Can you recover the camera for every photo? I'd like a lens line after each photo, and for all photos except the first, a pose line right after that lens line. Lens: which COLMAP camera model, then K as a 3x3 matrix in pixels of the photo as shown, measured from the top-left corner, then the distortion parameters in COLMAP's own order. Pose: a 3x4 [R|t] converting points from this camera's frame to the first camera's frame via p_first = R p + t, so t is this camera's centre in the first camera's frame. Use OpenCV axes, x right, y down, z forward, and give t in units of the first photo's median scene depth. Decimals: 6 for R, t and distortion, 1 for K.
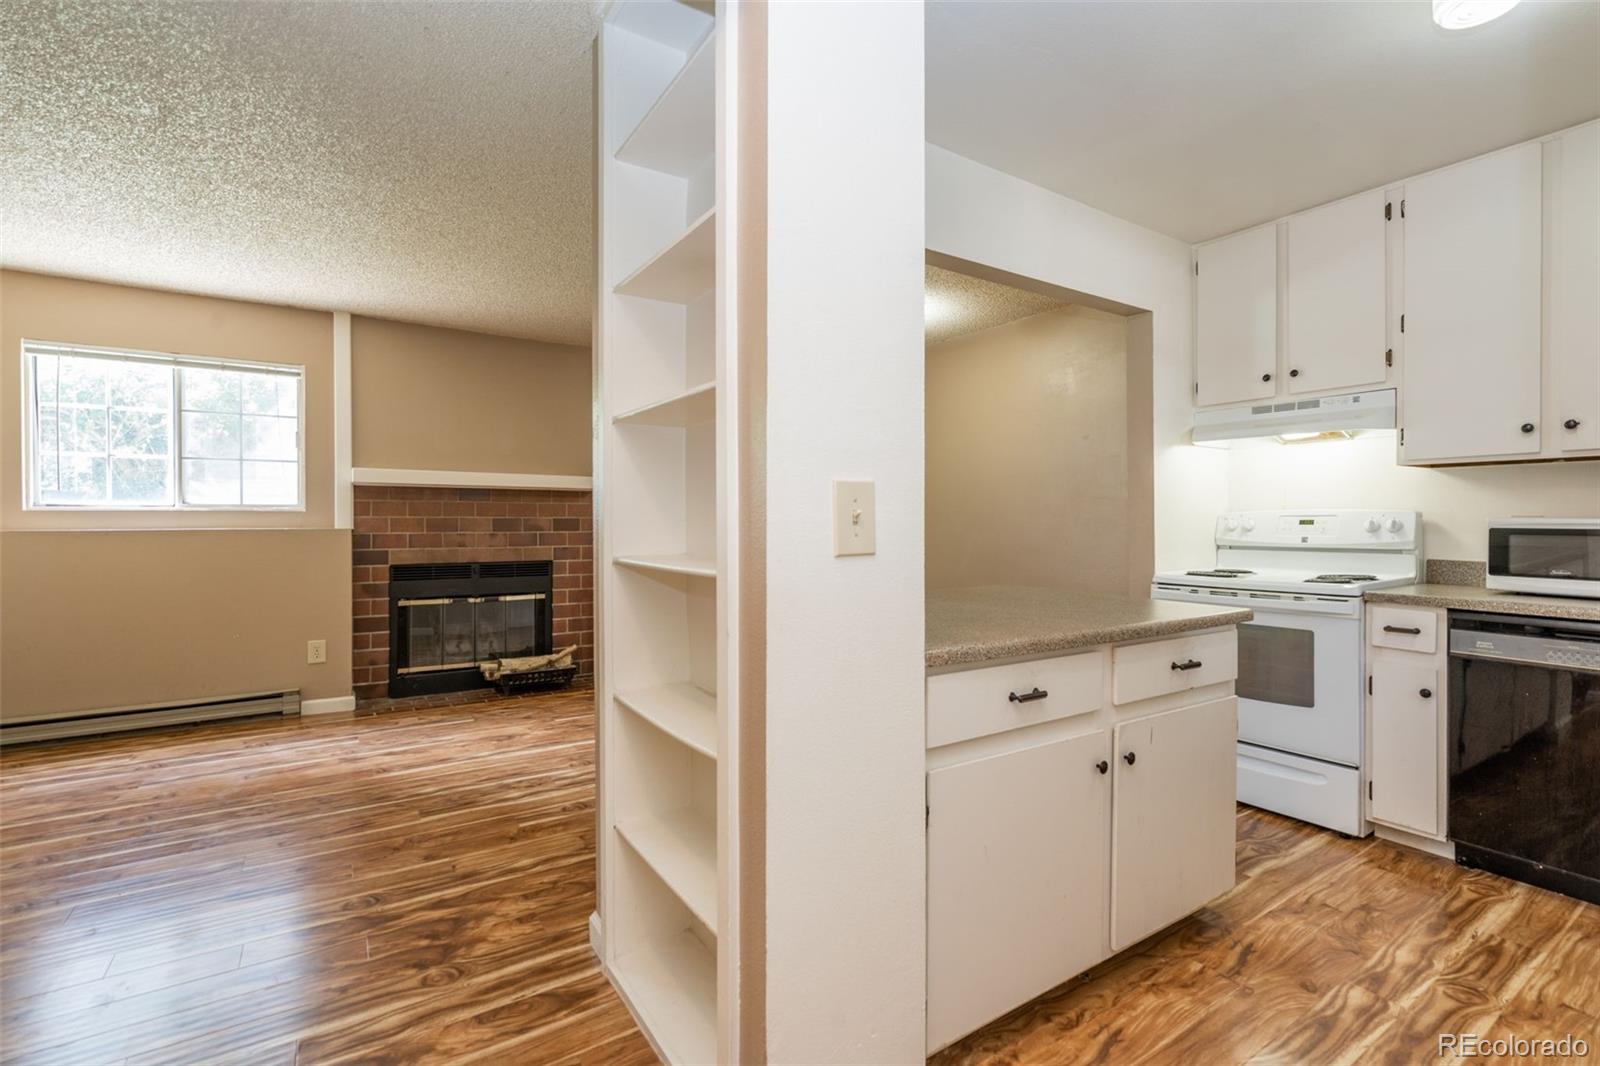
lens RADIAL K [[722.5, 0, 803.2], [0, 722.5, 529.6], [0, 0, 1]] dist [-0.001176, -0.000242]
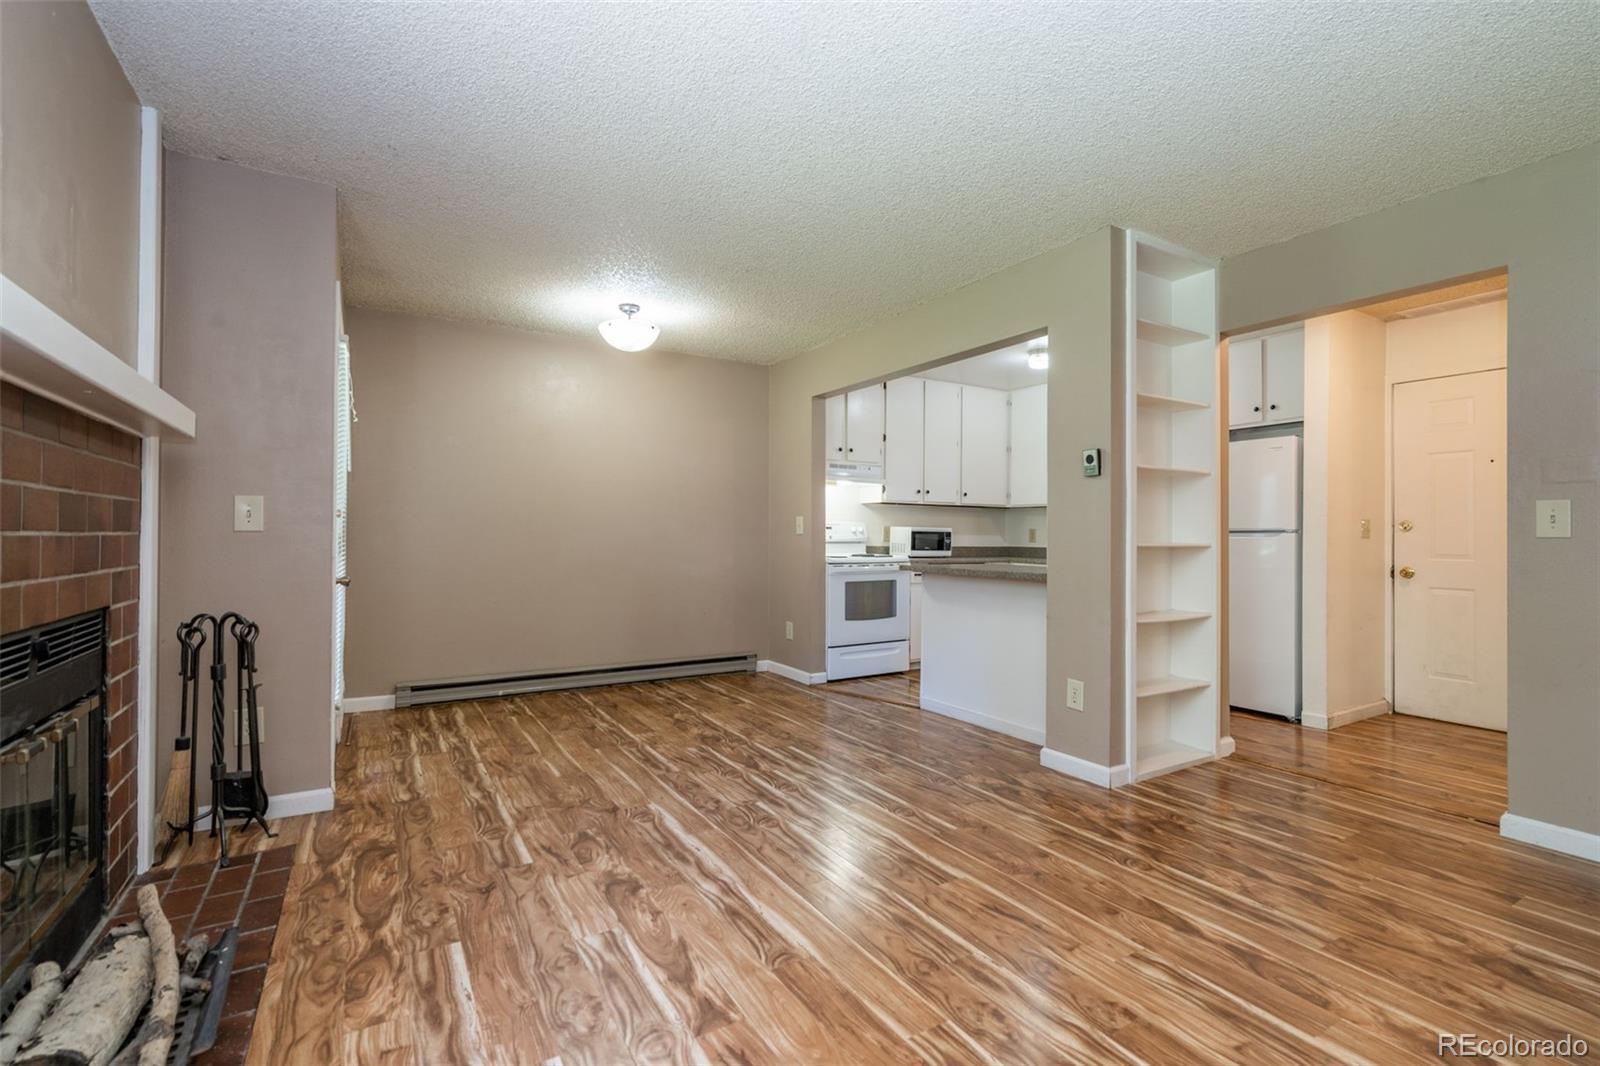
lens RADIAL K [[722.5, 0, 805.1], [0, 722.5, 531.5], [0, 0, 1]] dist [-0.001176, -0.000242]
pose [[0.039814, 0.006651, 0.999185, -0.850989], [0.004035, 0.999969, -0.006817, 0.008349], [-0.999199, 0.004303, 0.039786, 0.717024]]
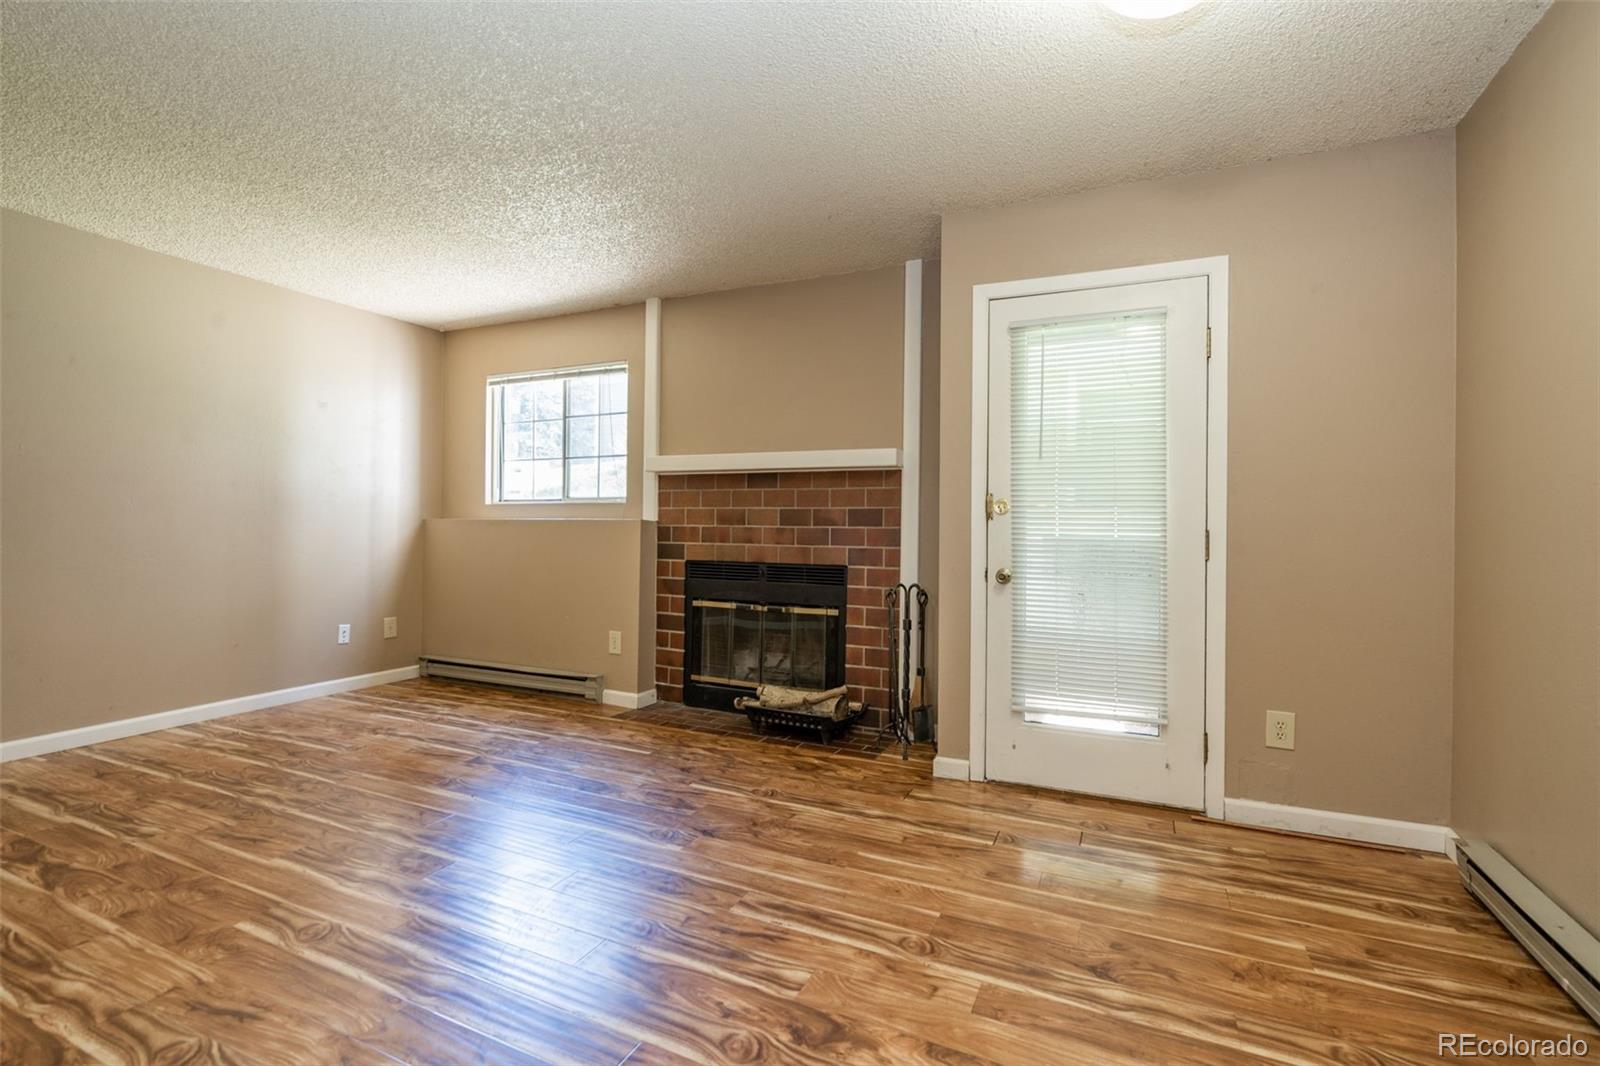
lens RADIAL K [[722.5, 0, 802.8], [0, 722.5, 536.4], [0, 0, 1]] dist [-0.001176, -0.000242]
pose [[0.527553, 0.015885, -0.849374, 0.301572], [-0.019832, 0.999783, 0.006380, 0.010490], [0.849291, 0.013479, 0.527753, 0.672827]]
